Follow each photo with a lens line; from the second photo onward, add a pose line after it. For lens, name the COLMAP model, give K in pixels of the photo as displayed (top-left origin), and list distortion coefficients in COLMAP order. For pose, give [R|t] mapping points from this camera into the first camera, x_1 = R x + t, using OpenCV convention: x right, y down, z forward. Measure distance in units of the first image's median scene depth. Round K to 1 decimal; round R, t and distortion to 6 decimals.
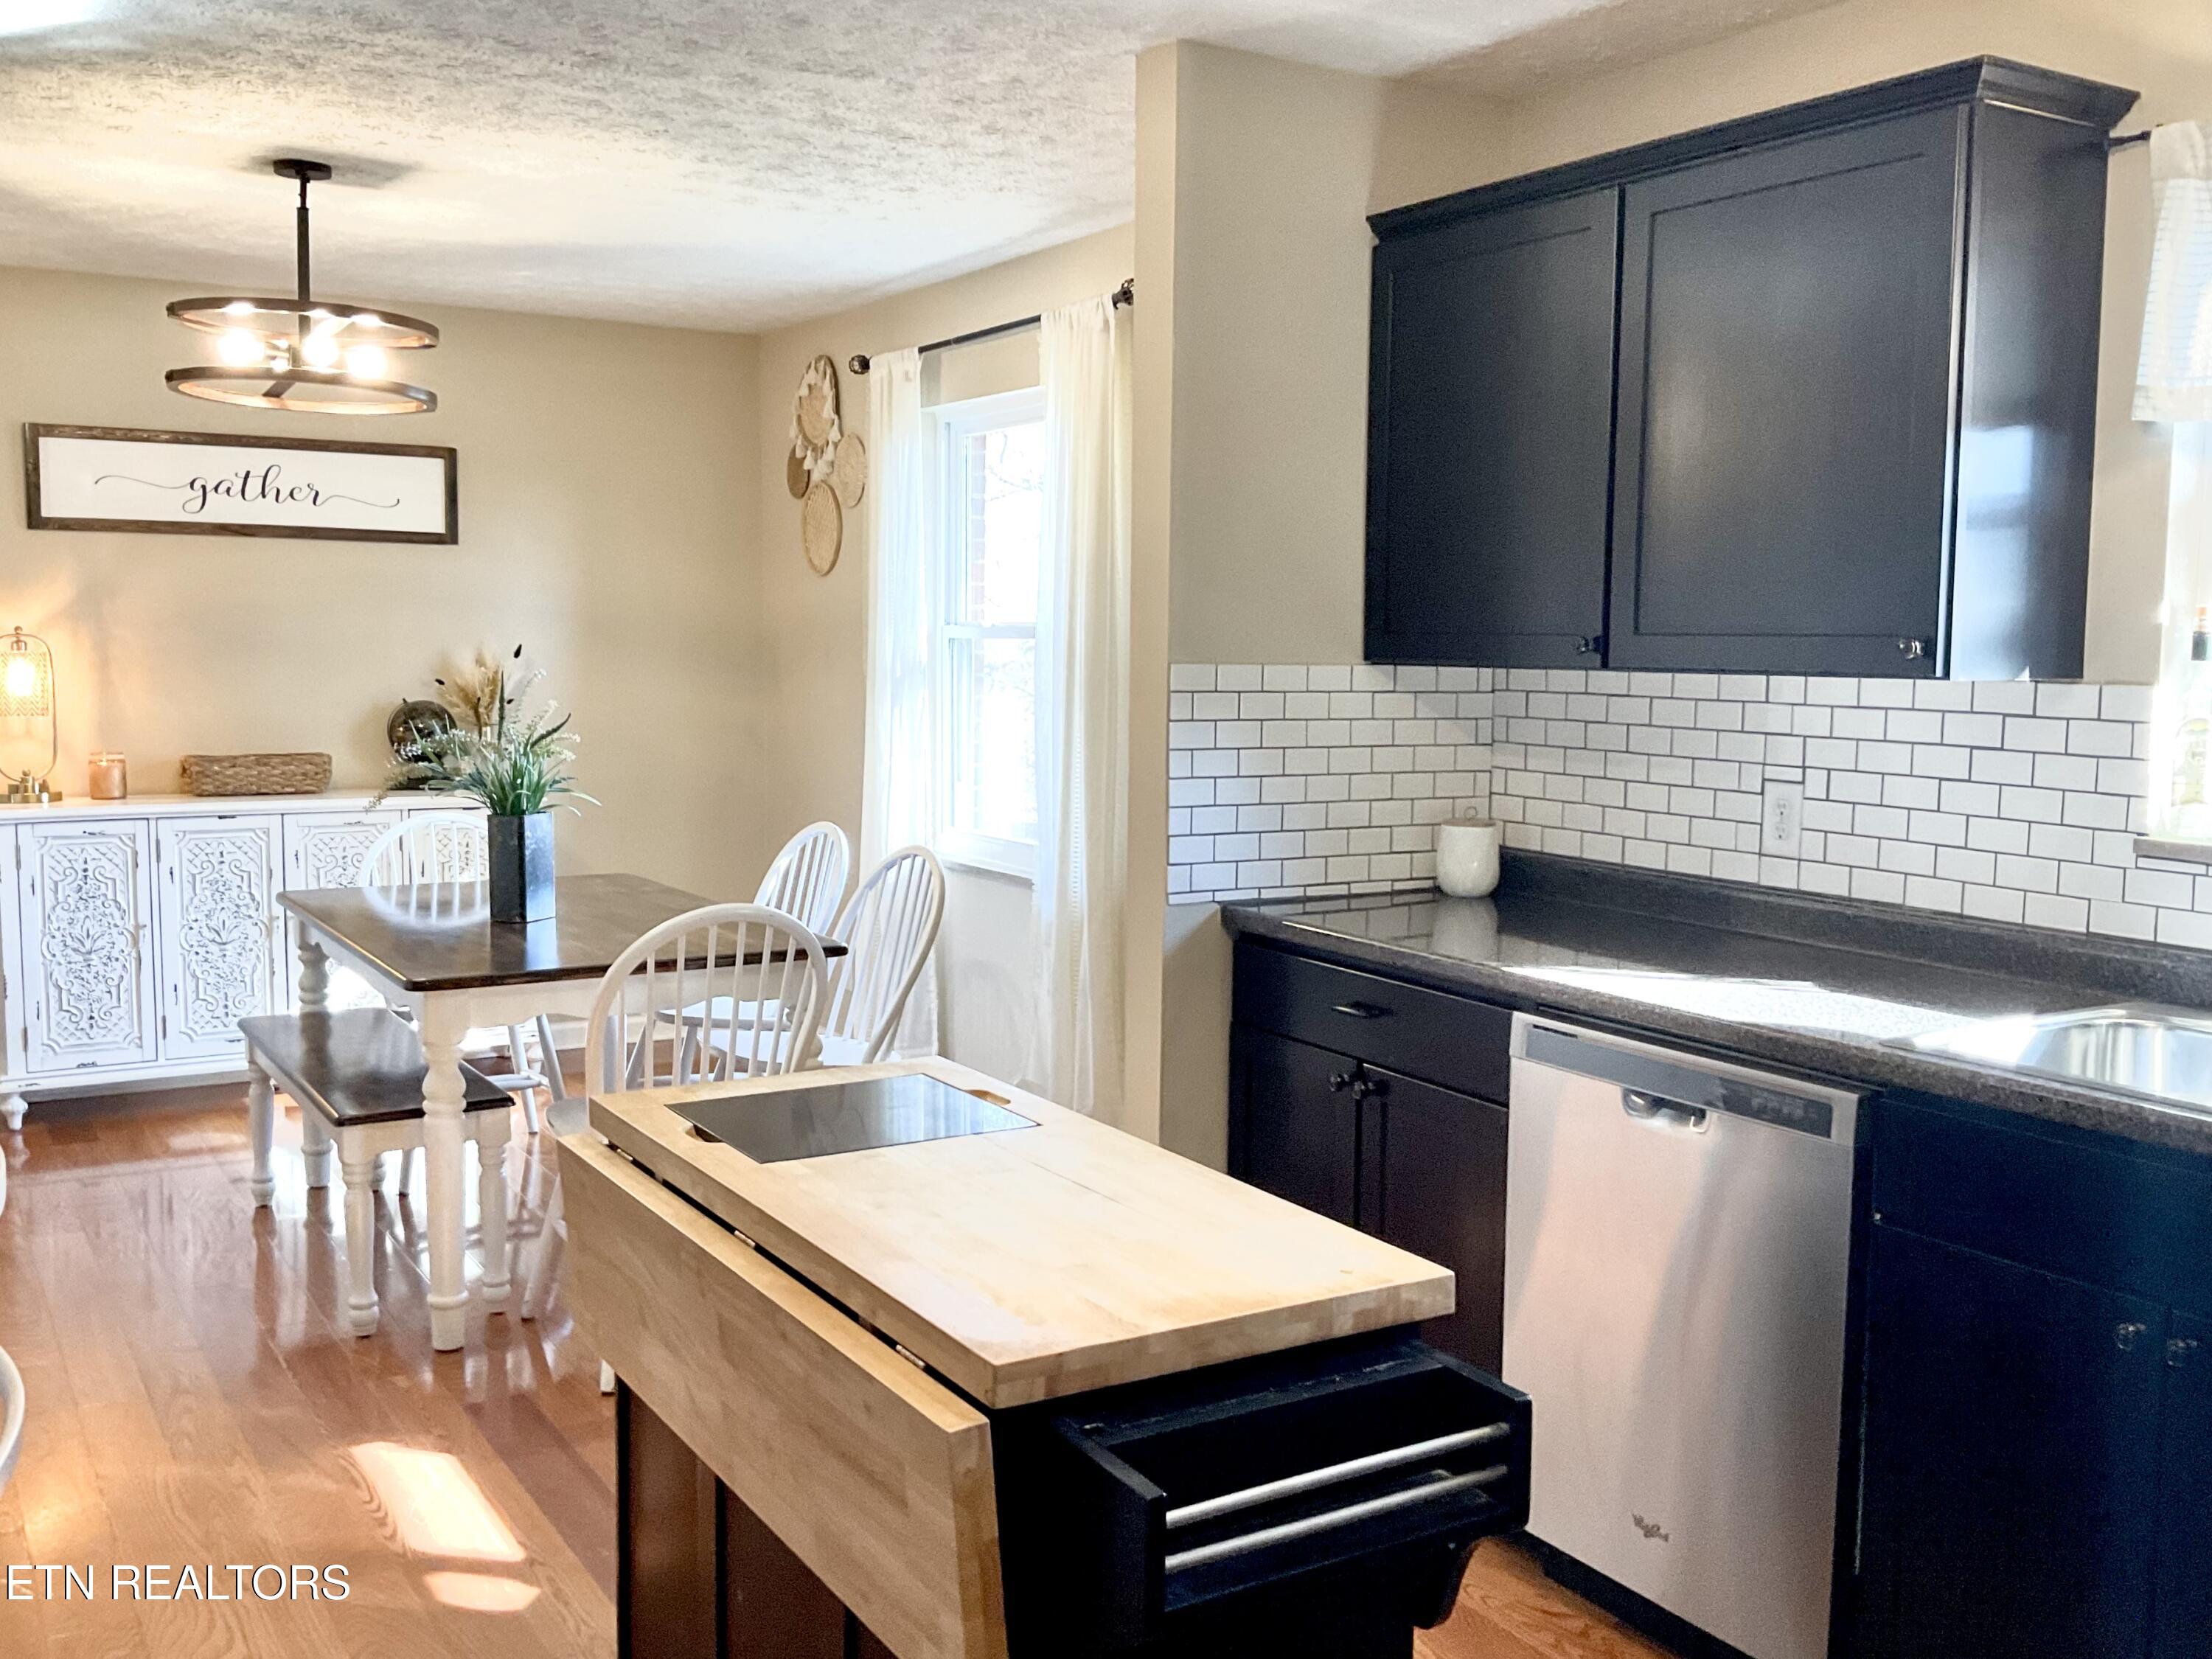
lens RADIAL K [[1846.8, 0, 1105.7], [0, 1846.8, 834.3], [0, 0, 1]] dist [0.104225, -0.219177]
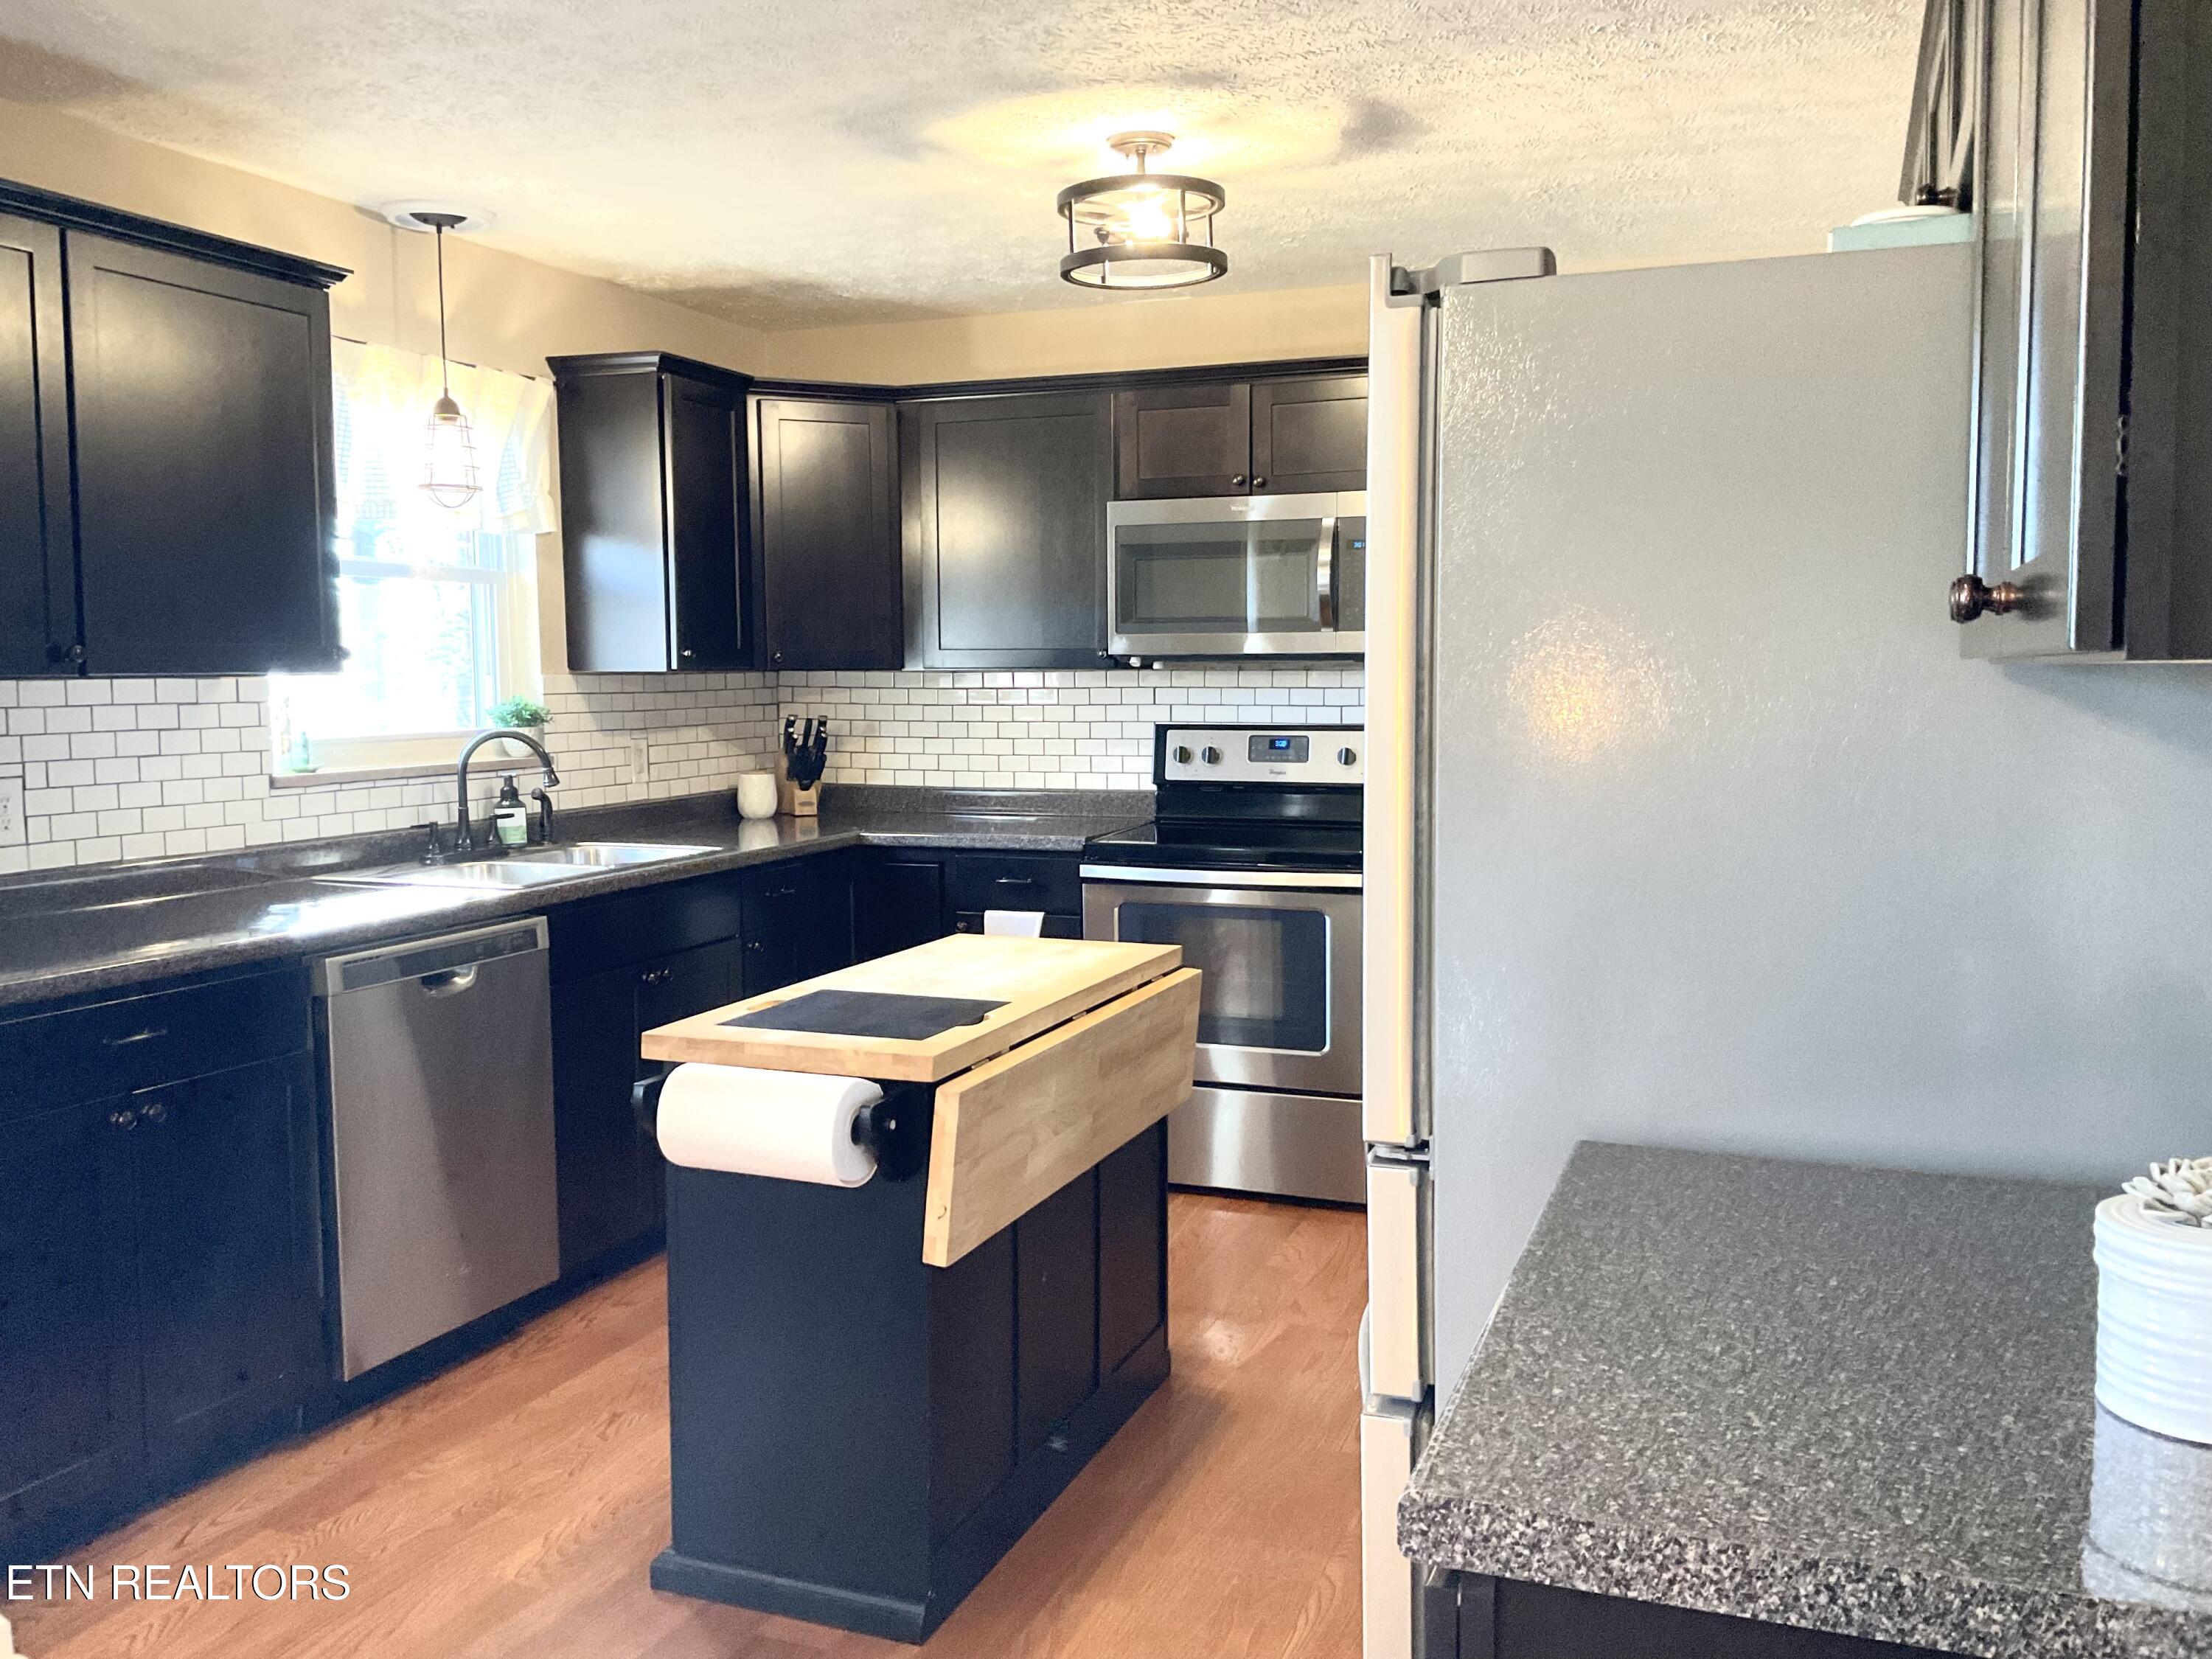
lens RADIAL K [[1846.8, 0, 1105.7], [0, 1846.8, 834.3], [0, 0, 1]] dist [0.104225, -0.219177]
pose [[-0.617748, -0.087056, 0.781543, -0.175422], [0.072515, 0.983312, 0.166849, -0.025765], [-0.783026, 0.159745, -0.601126, 0.225814]]
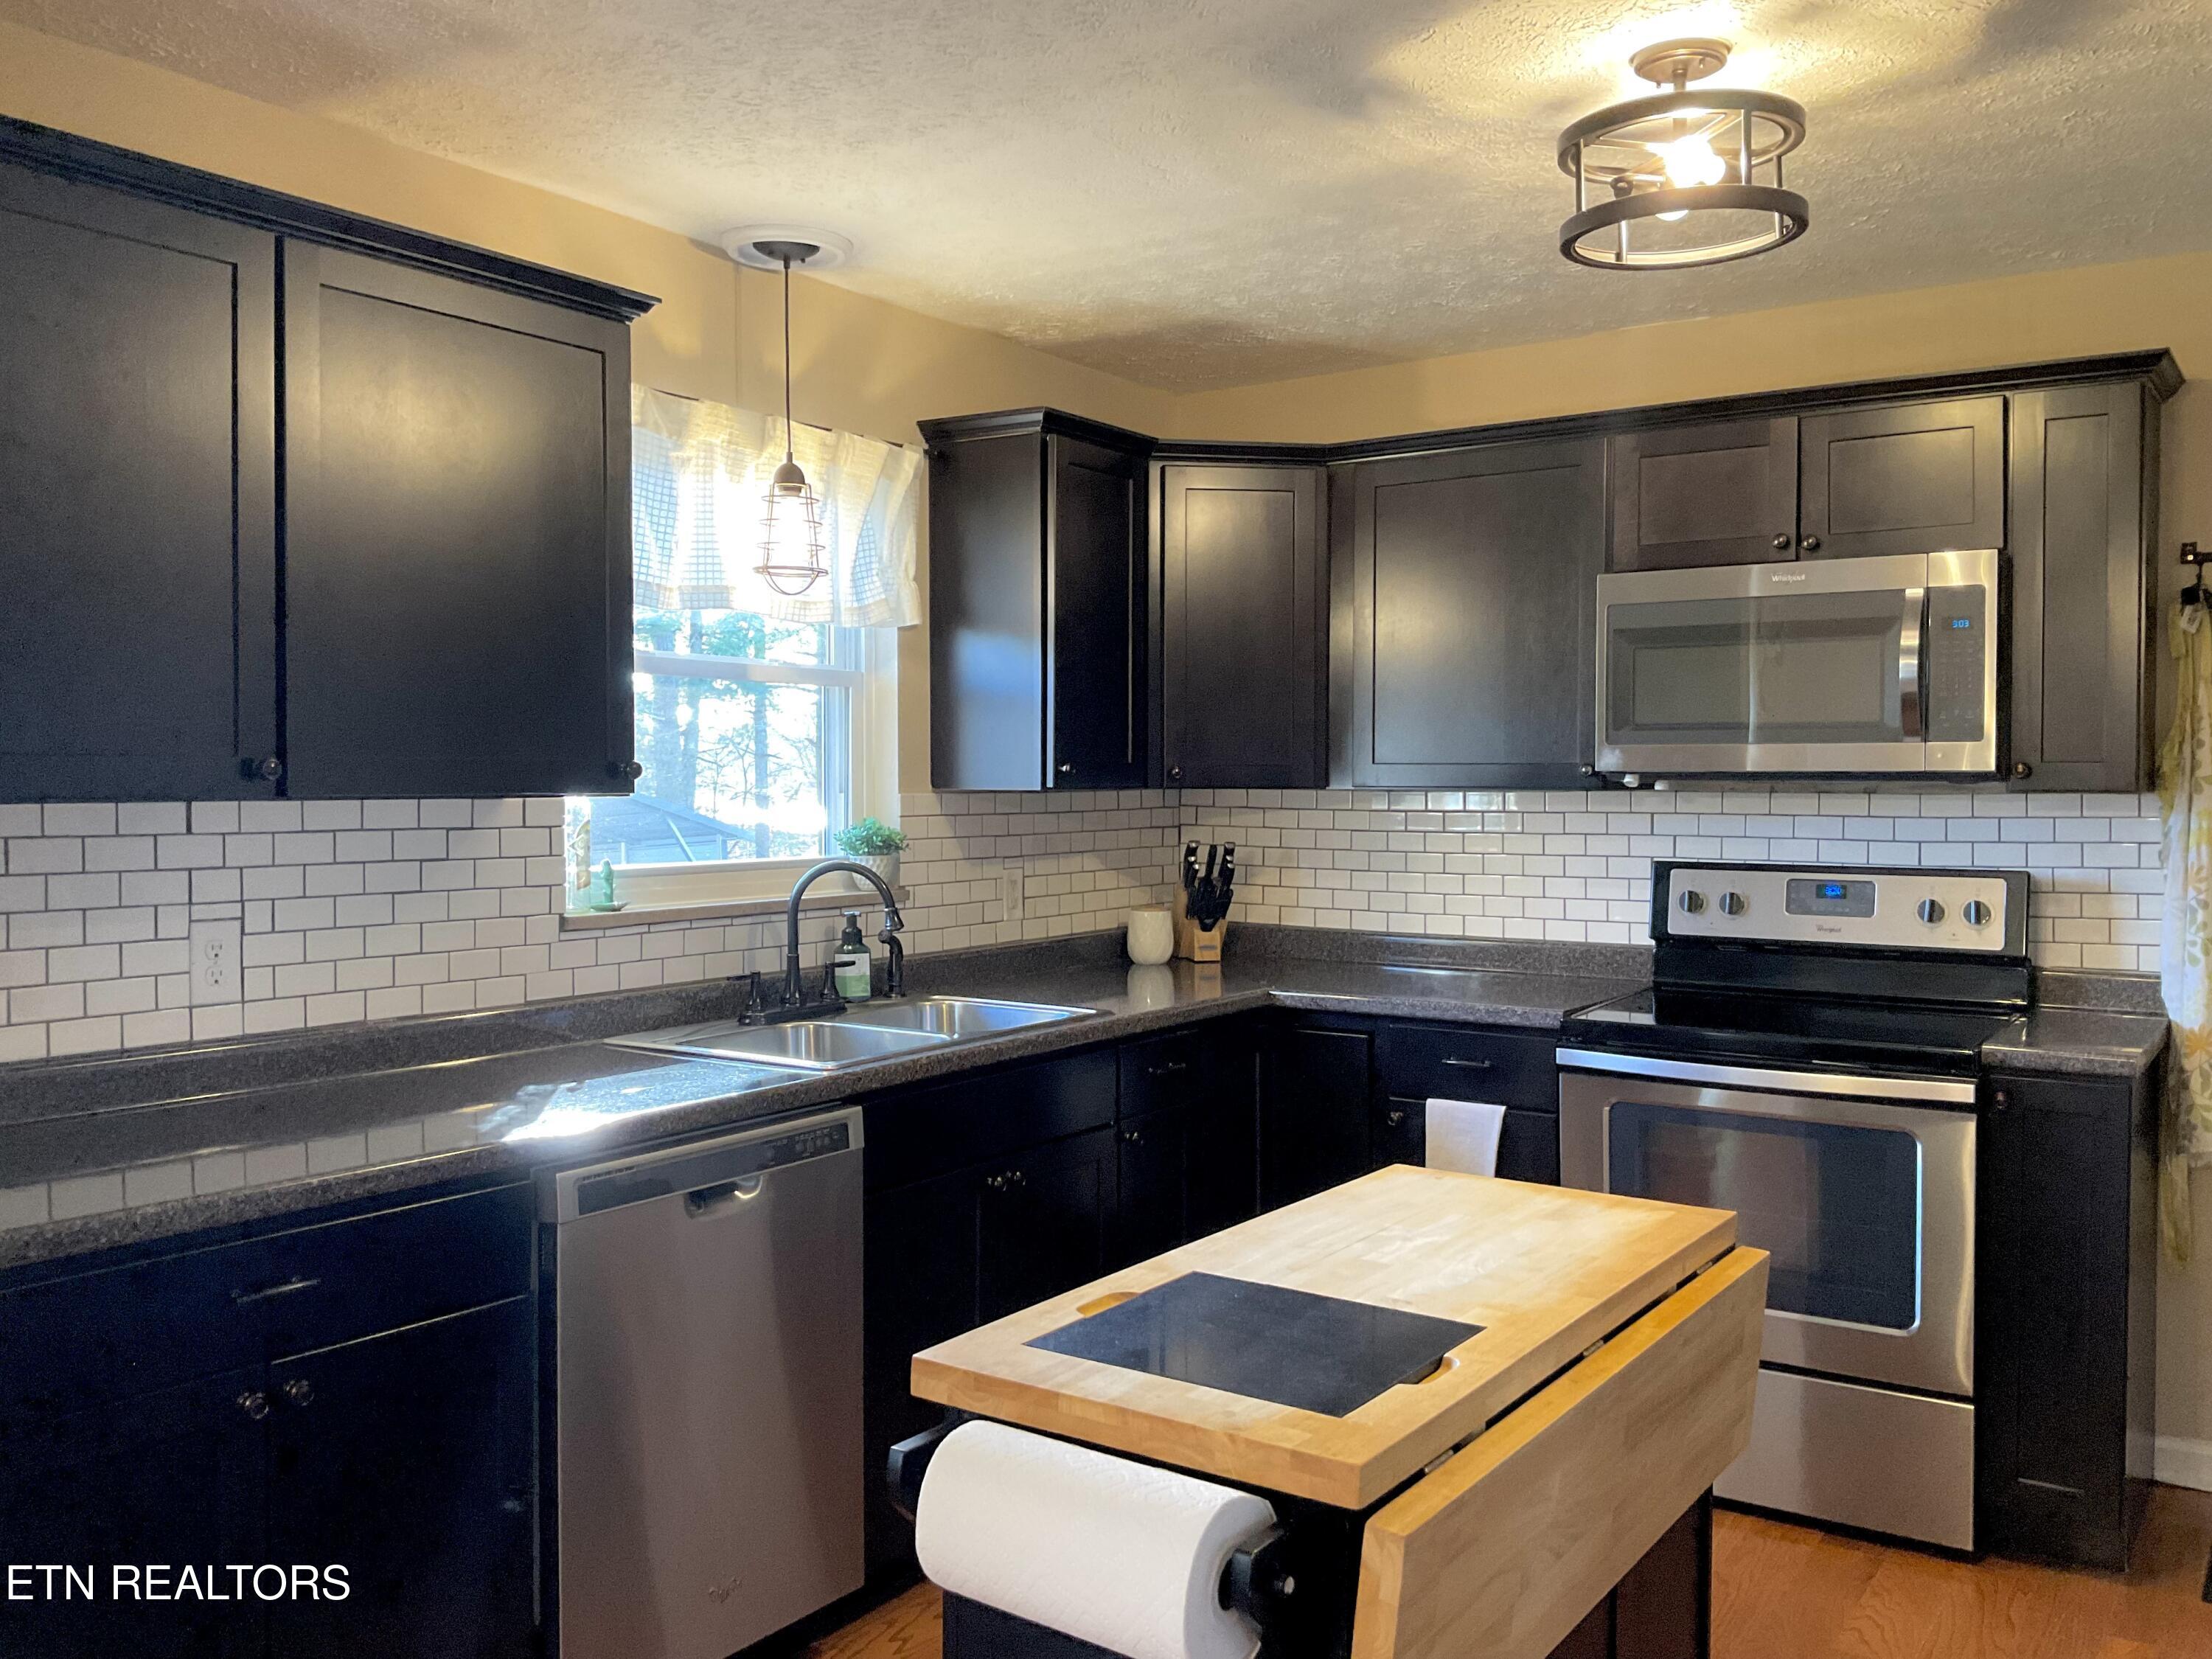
lens RADIAL K [[1846.8, 0, 1105.7], [0, 1846.8, 834.3], [0, 0, 1]] dist [0.104225, -0.219177]
pose [[-0.422148, -0.048433, 0.905232, -0.121464], [0.081704, 0.992475, 0.091203, -0.022611], [-0.902838, 0.112462, -0.415014, 0.191702]]
